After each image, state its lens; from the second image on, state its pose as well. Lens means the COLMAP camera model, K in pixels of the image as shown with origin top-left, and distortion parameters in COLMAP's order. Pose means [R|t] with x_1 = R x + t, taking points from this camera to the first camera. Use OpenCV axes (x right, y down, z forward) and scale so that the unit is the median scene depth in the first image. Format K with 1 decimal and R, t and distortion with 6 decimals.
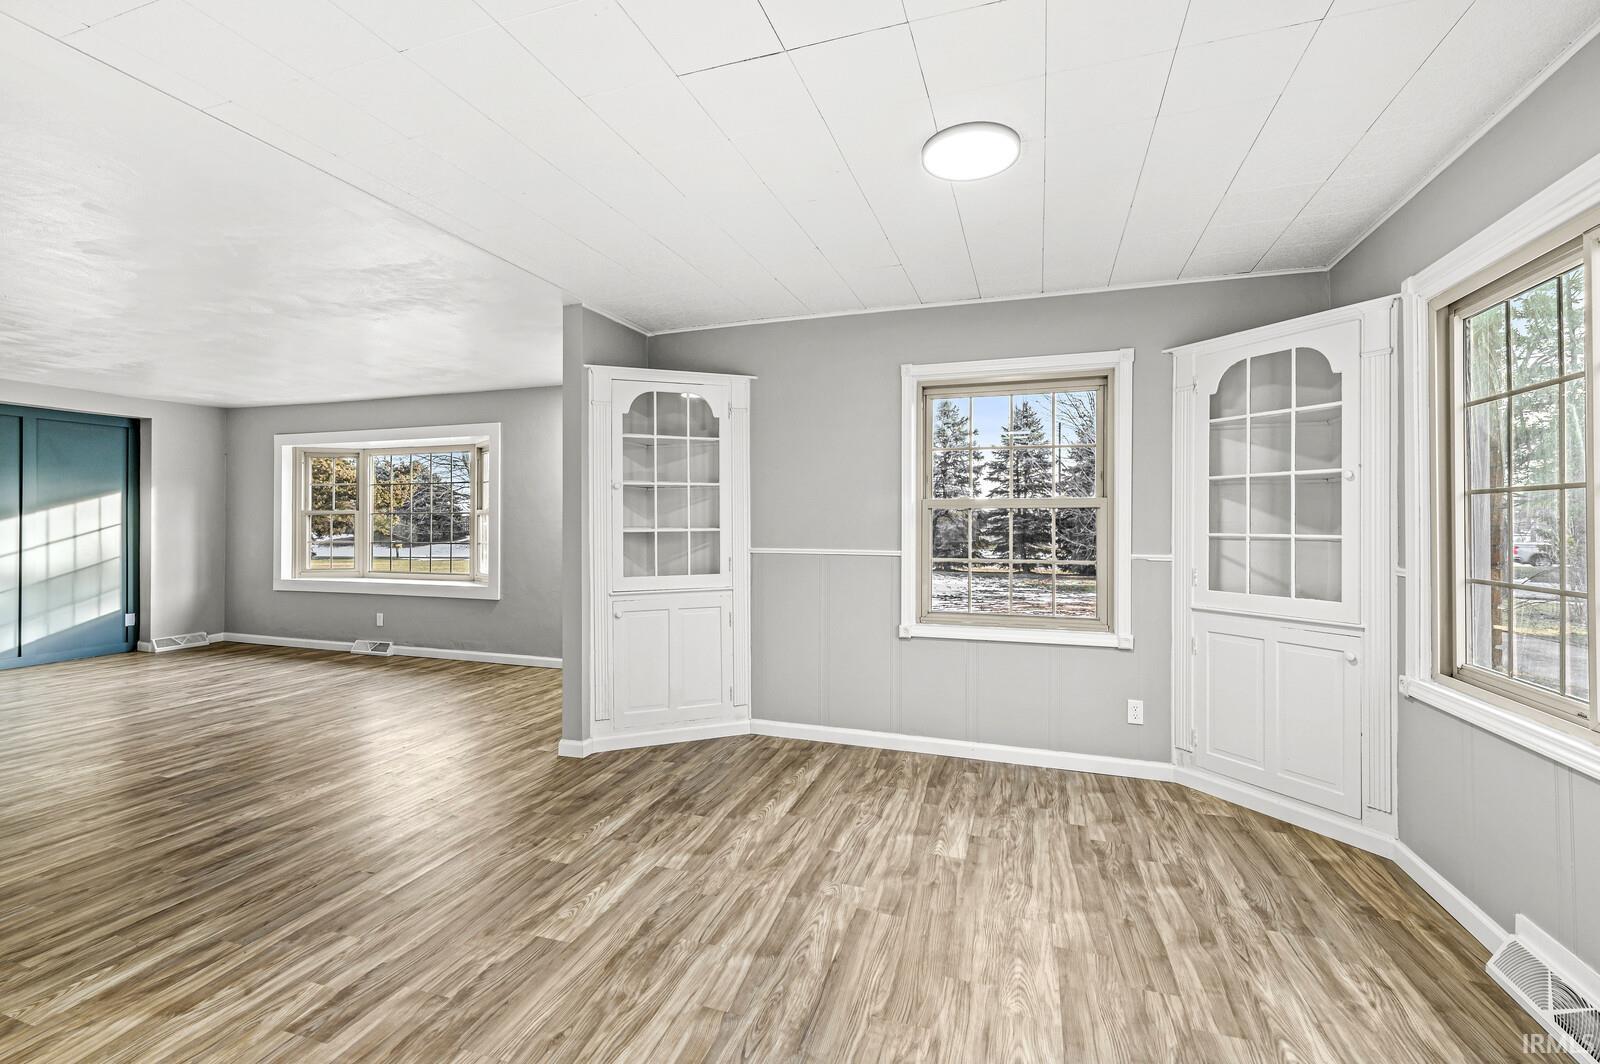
lens RADIAL K [[700.3, 0, 802.3], [0, 700.3, 520.8], [0, 0, 1]] dist [0.002062, -0.000536]
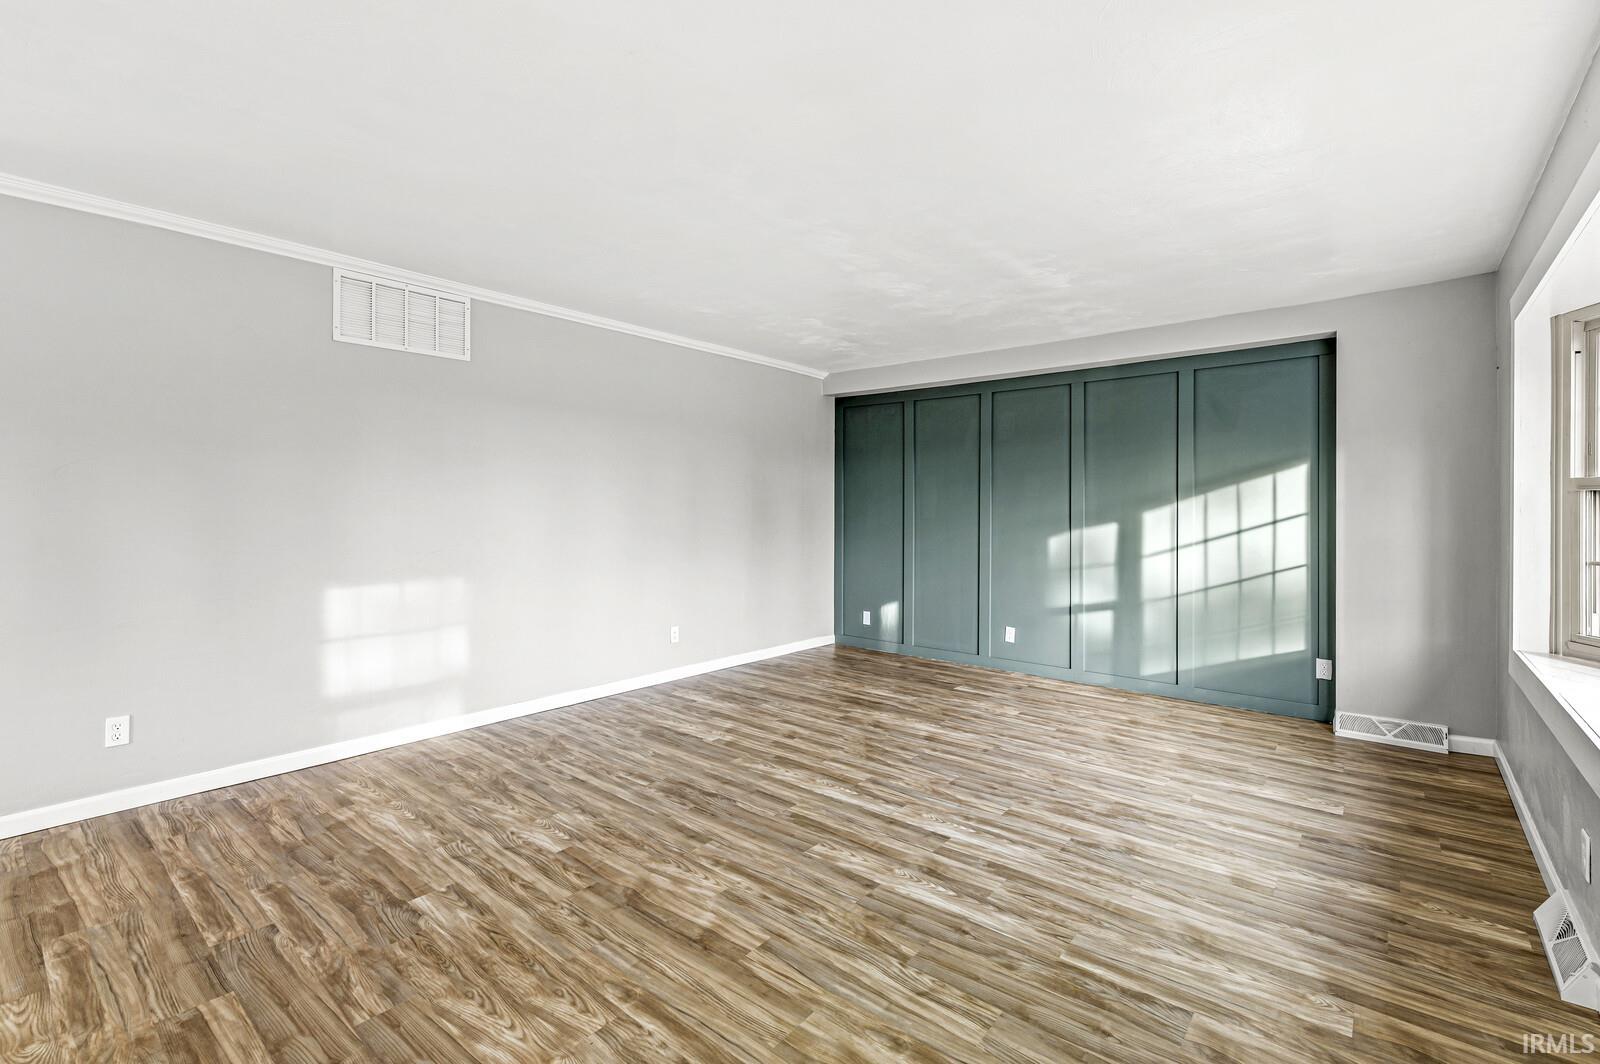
lens RADIAL K [[700.3, 0, 799.7], [0, 700.3, 517.7], [0, 0, 1]] dist [0.002062, -0.000536]
pose [[-0.368638, 0.009332, -0.929526, -0.416148], [-0.002565, 0.999936, 0.011056, 0.005070], [0.929569, 0.006460, -0.368591, 1.483405]]
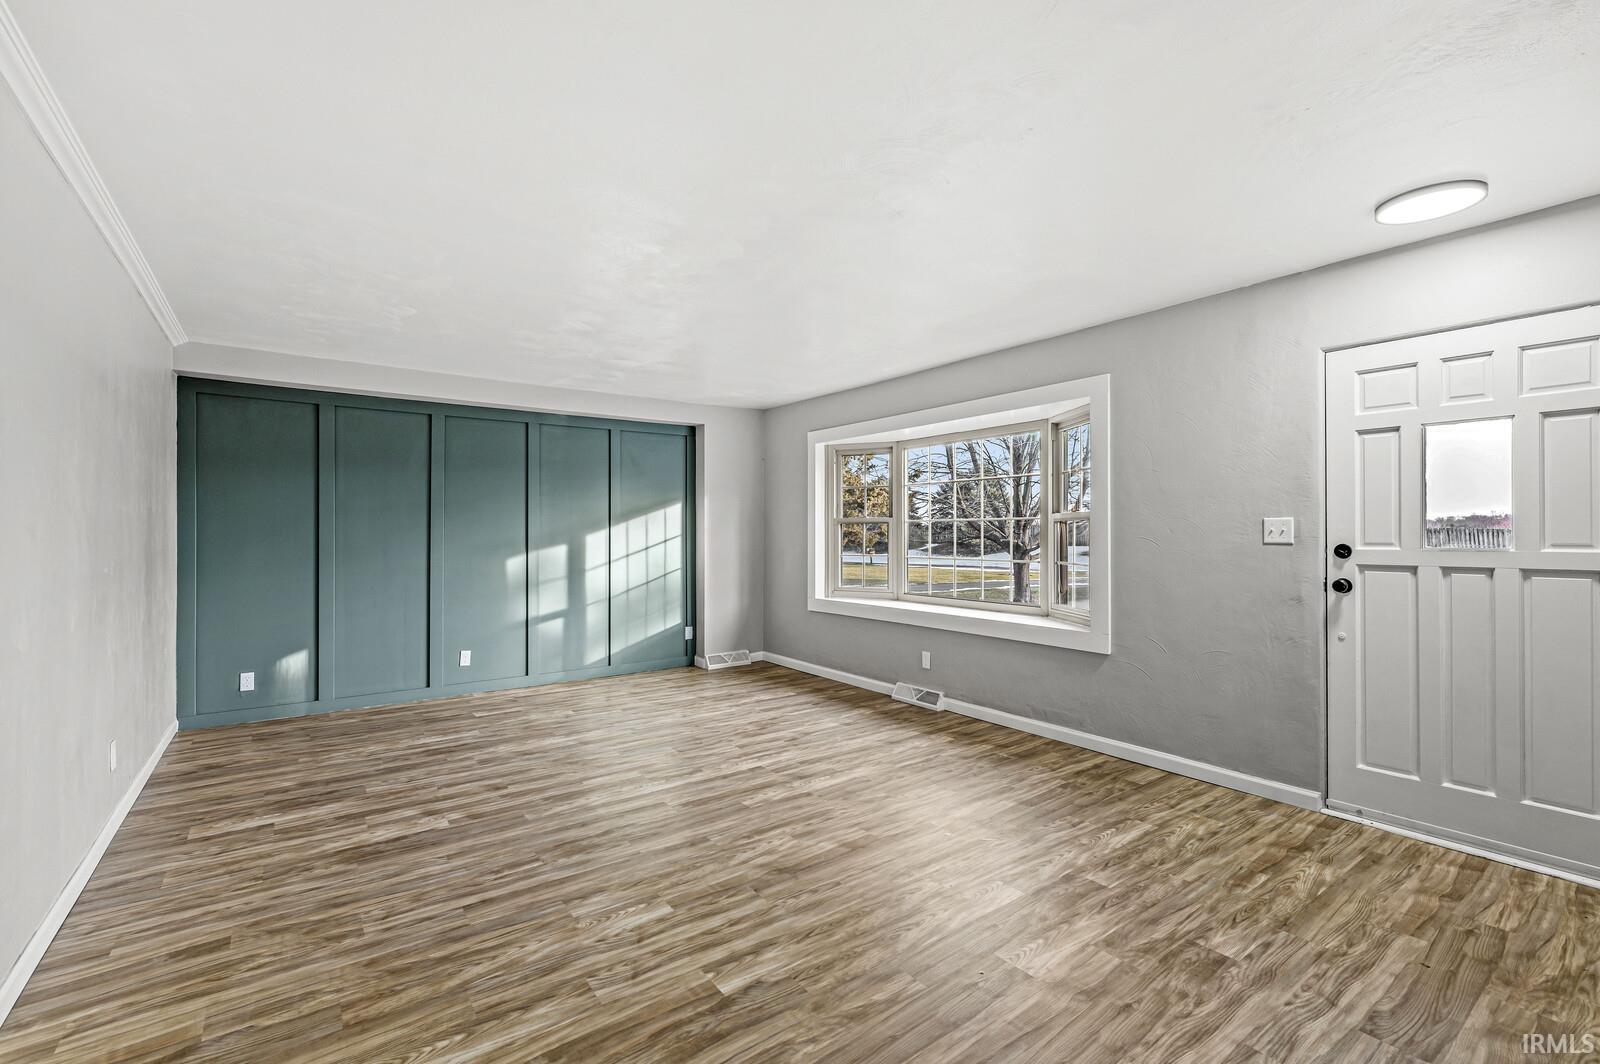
lens RADIAL K [[700.3, 0, 797.4], [0, 700.3, 529.6], [0, 0, 1]] dist [0.002062, -0.000536]
pose [[0.814429, -0.005041, -0.580241, -0.504399], [0.005213, 0.999985, -0.001371, -0.000689], [0.580240, -0.001909, 0.814443, 0.550826]]
